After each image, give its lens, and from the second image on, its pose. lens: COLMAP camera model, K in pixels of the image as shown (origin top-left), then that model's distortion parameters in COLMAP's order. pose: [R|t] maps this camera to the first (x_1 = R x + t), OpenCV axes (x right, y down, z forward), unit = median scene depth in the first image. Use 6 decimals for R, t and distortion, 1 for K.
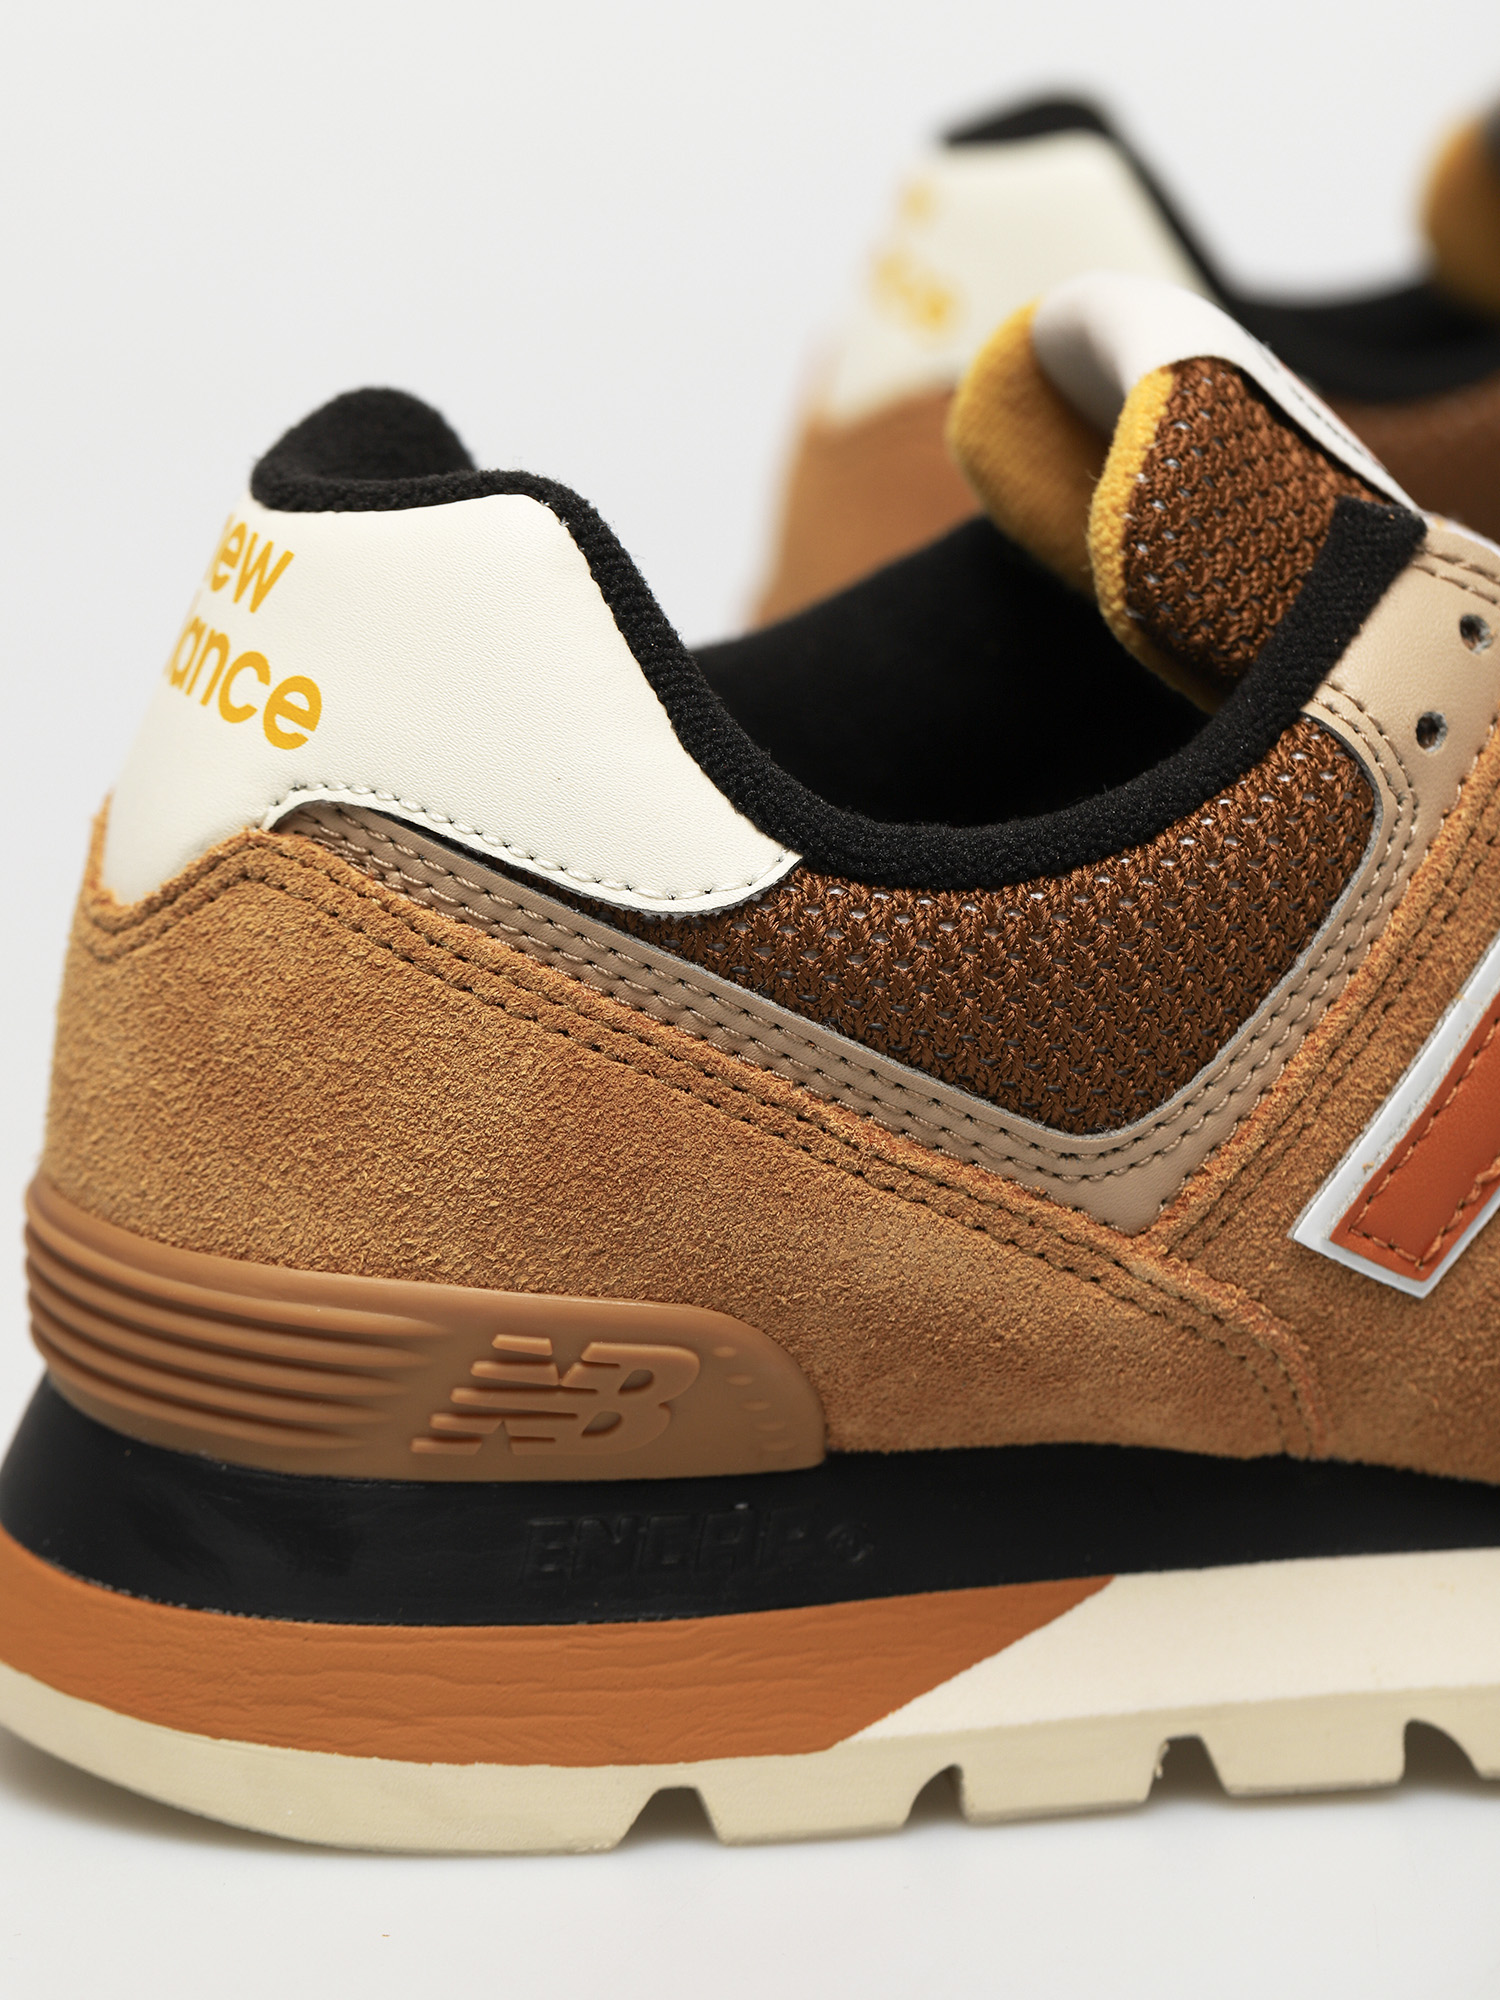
lens RADIAL K [[7186.1, 0, 750.0], [0, 7186.1, 1000.0], [0, 0, 1]] dist [0.046225, -1.015762]
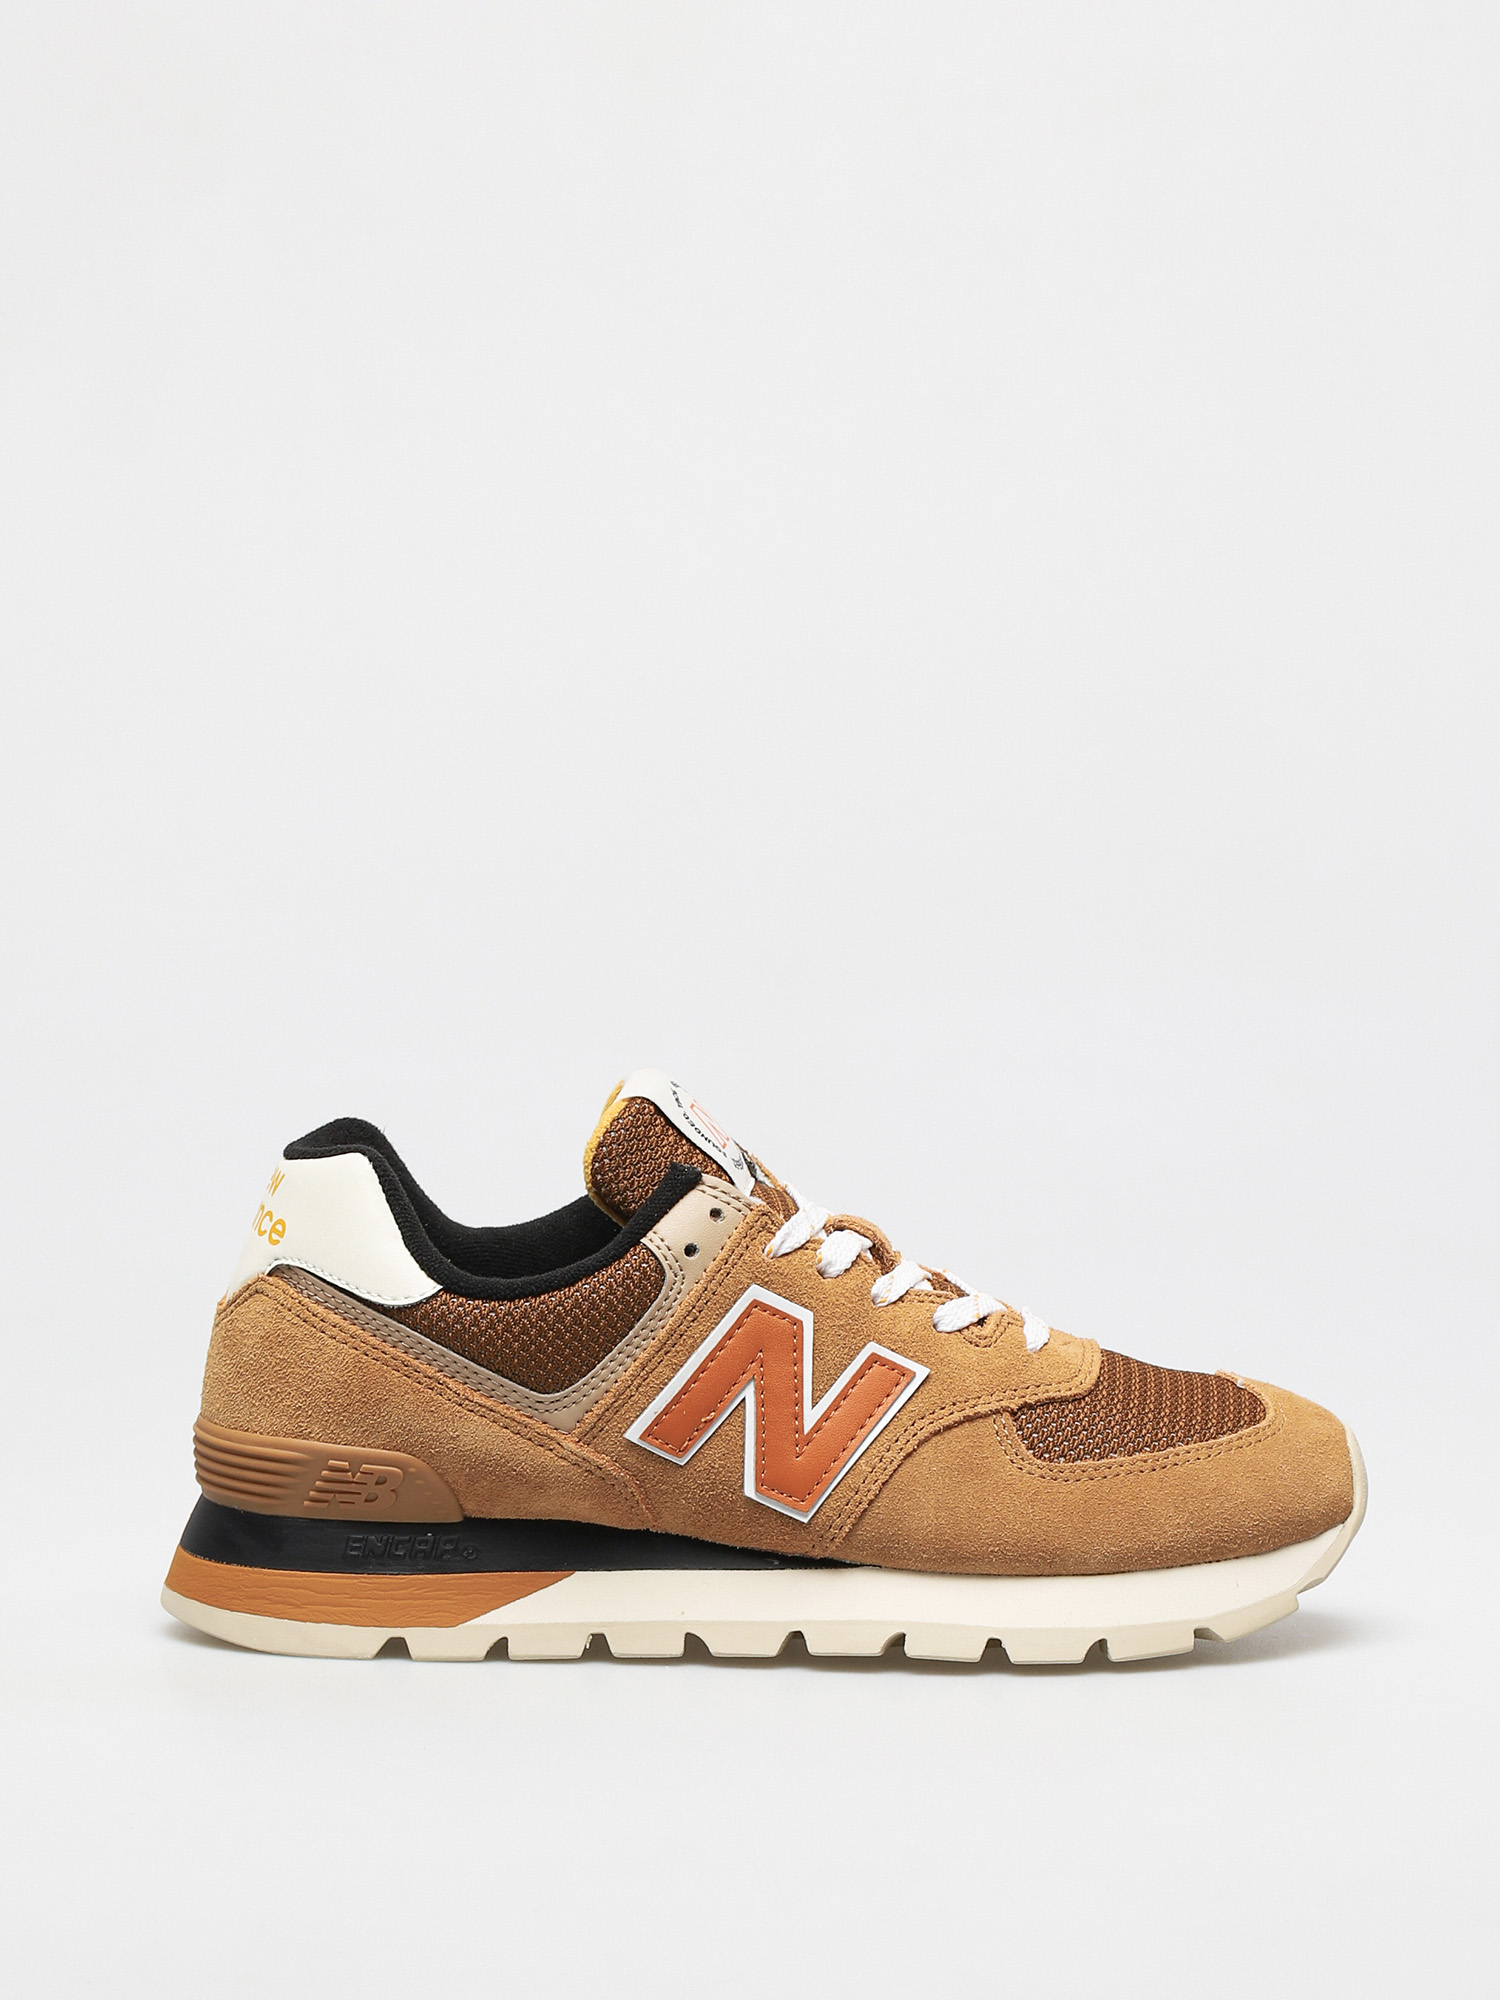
lens RADIAL K [[7186.1, 0, 750.0], [0, 7186.1, 1000.0], [0, 0, 1]] dist [0.046225, -1.015762]
pose [[0.965680, 0.013300, -0.259394, 0.810288], [-0.048490, 0.990362, -0.129740, 0.216329], [0.255168, 0.137866, 0.957017, -1.561890]]
